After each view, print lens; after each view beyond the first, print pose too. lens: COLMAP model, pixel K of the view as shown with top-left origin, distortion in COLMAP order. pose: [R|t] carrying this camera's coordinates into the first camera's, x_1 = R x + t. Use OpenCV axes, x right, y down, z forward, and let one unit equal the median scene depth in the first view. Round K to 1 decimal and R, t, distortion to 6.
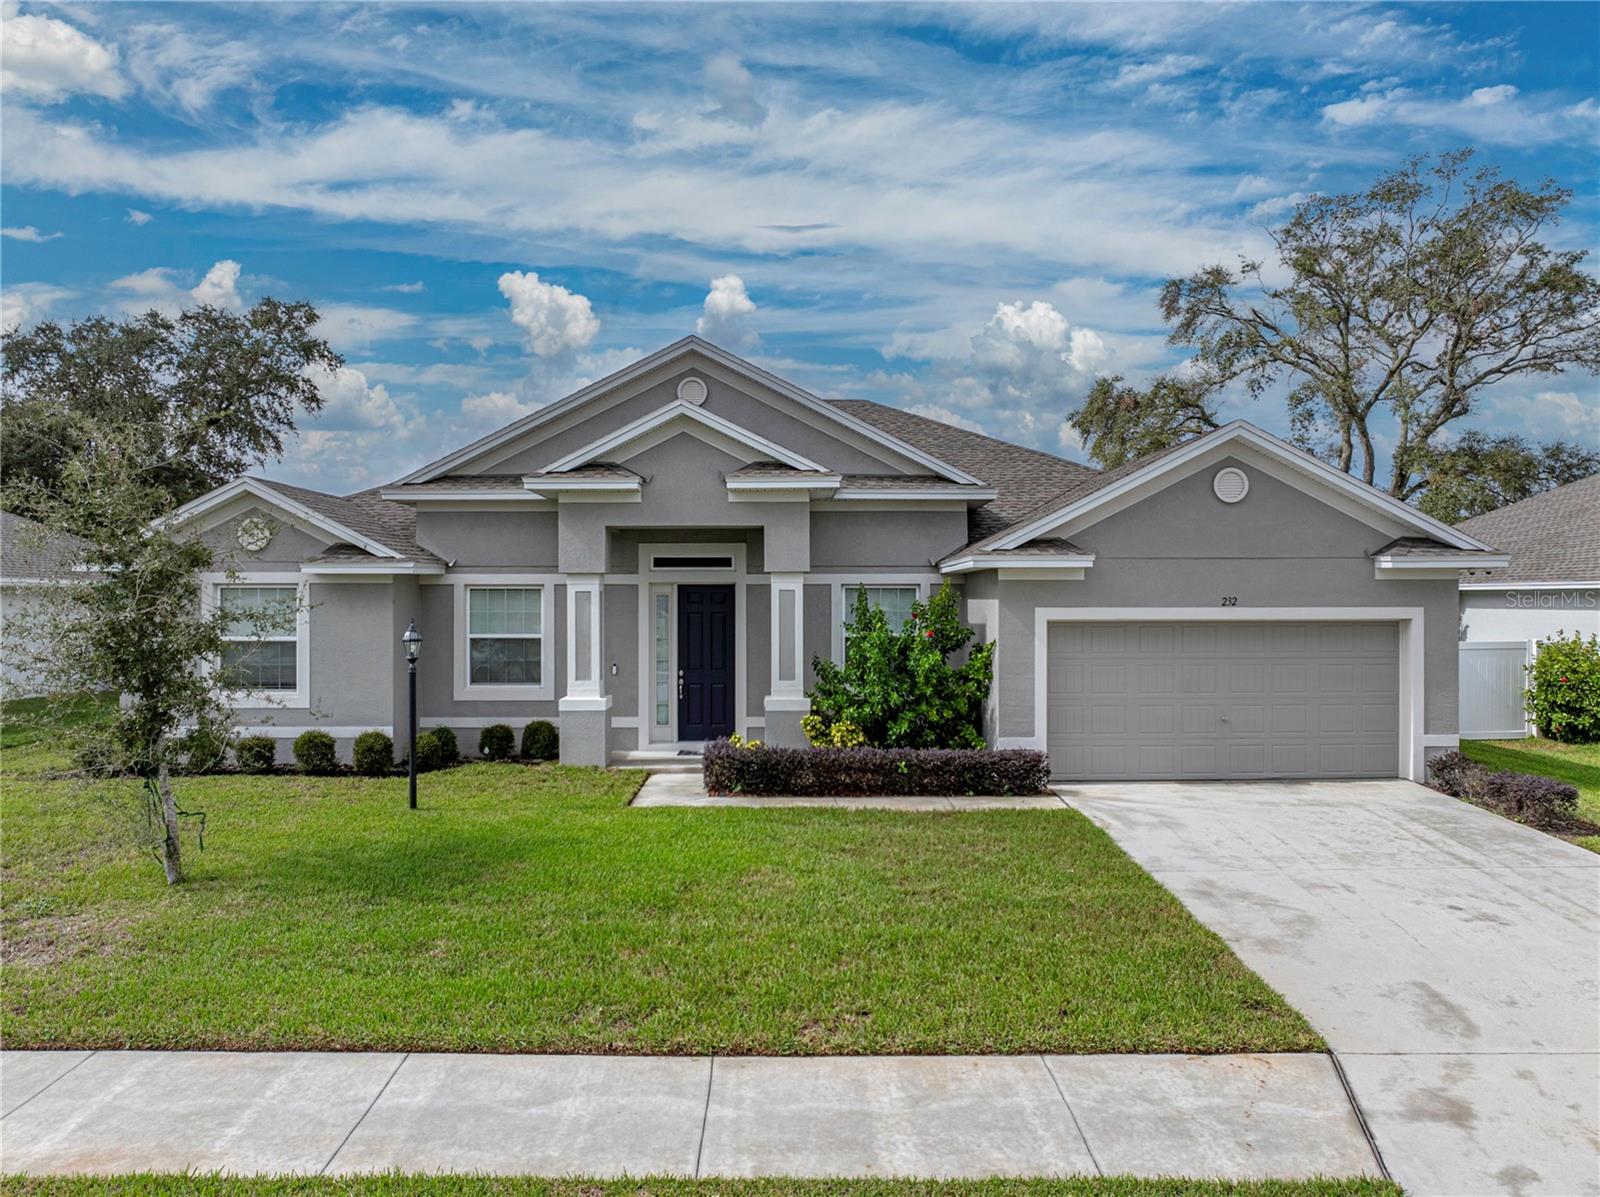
lens RADIAL K [[1123.1, 0, 800.0], [0, 1123.1, 598.5], [0, 0, 1]] dist [-0.040541, 0.026744]
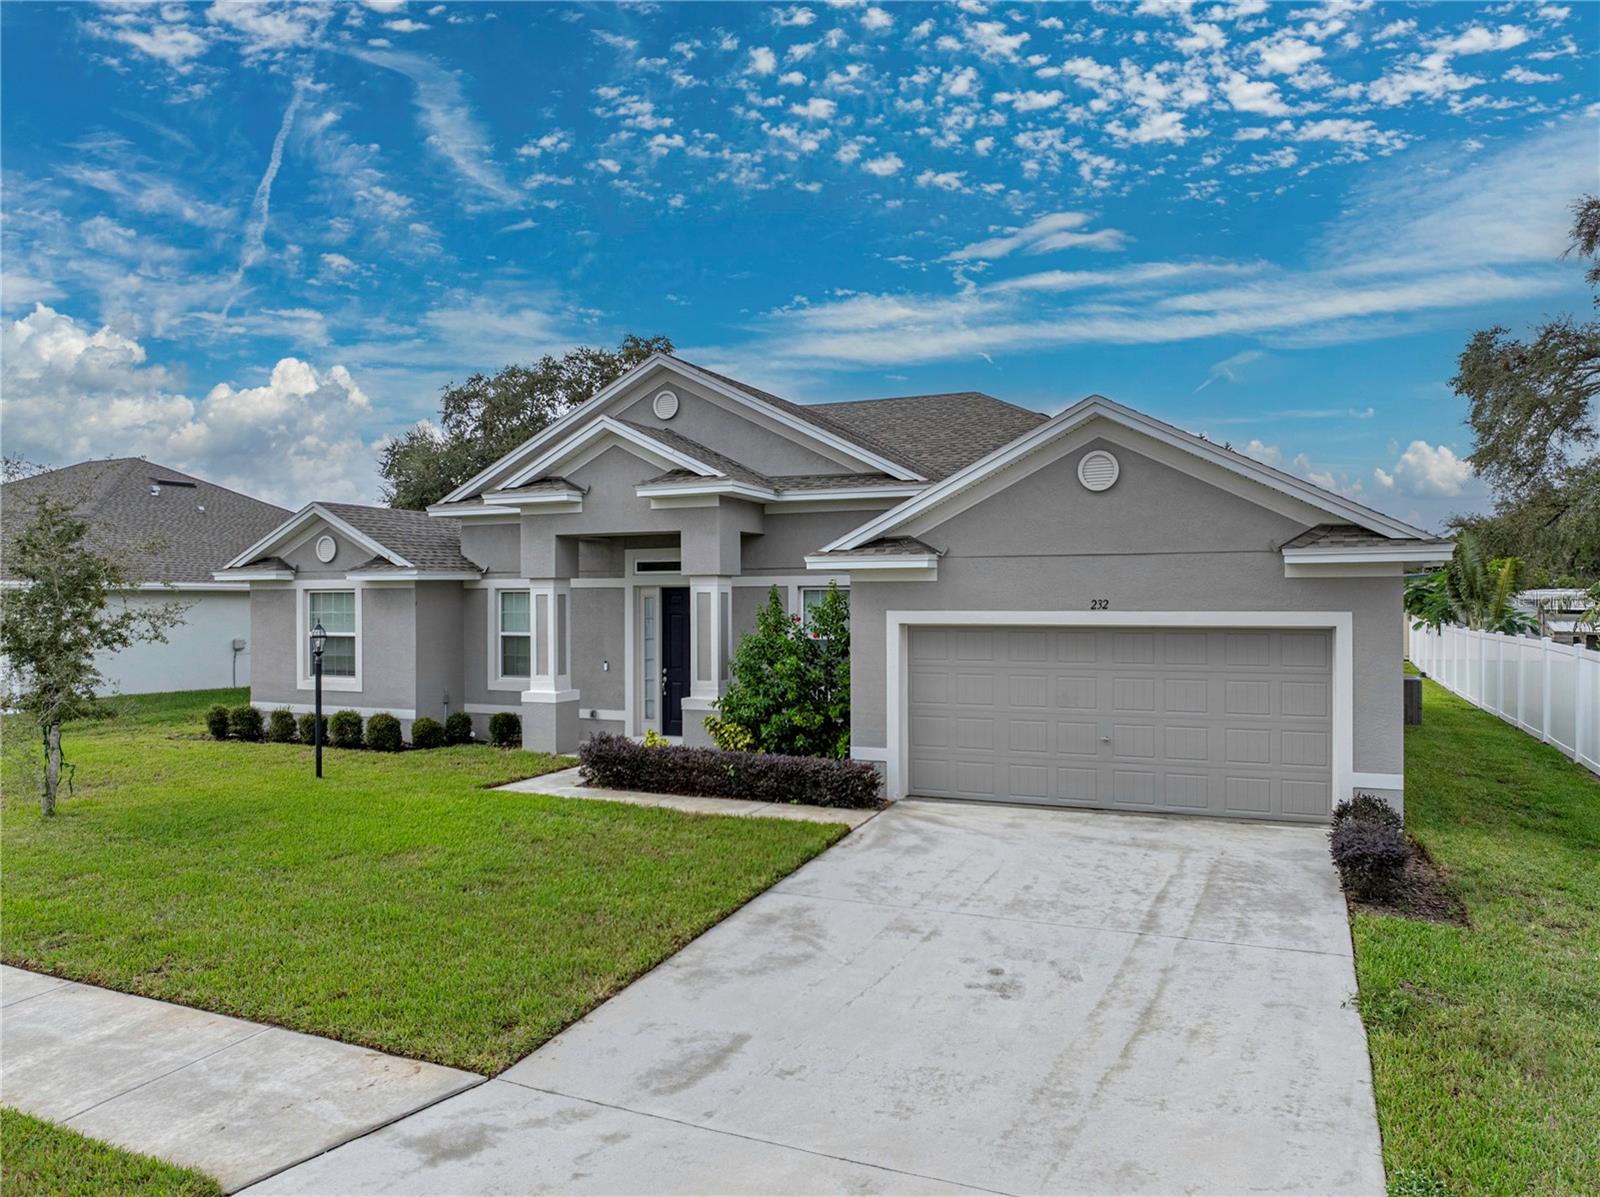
lens RADIAL K [[1123.1, 0, 800.0], [0, 1123.1, 598.5], [0, 0, 1]] dist [-0.040541, 0.026744]
pose [[0.905968, -0.001468, -0.423343, 0.541718], [0.002062, 0.999997, 0.000945, -0.003221], [0.423341, -0.001730, 0.905969, 0.114000]]
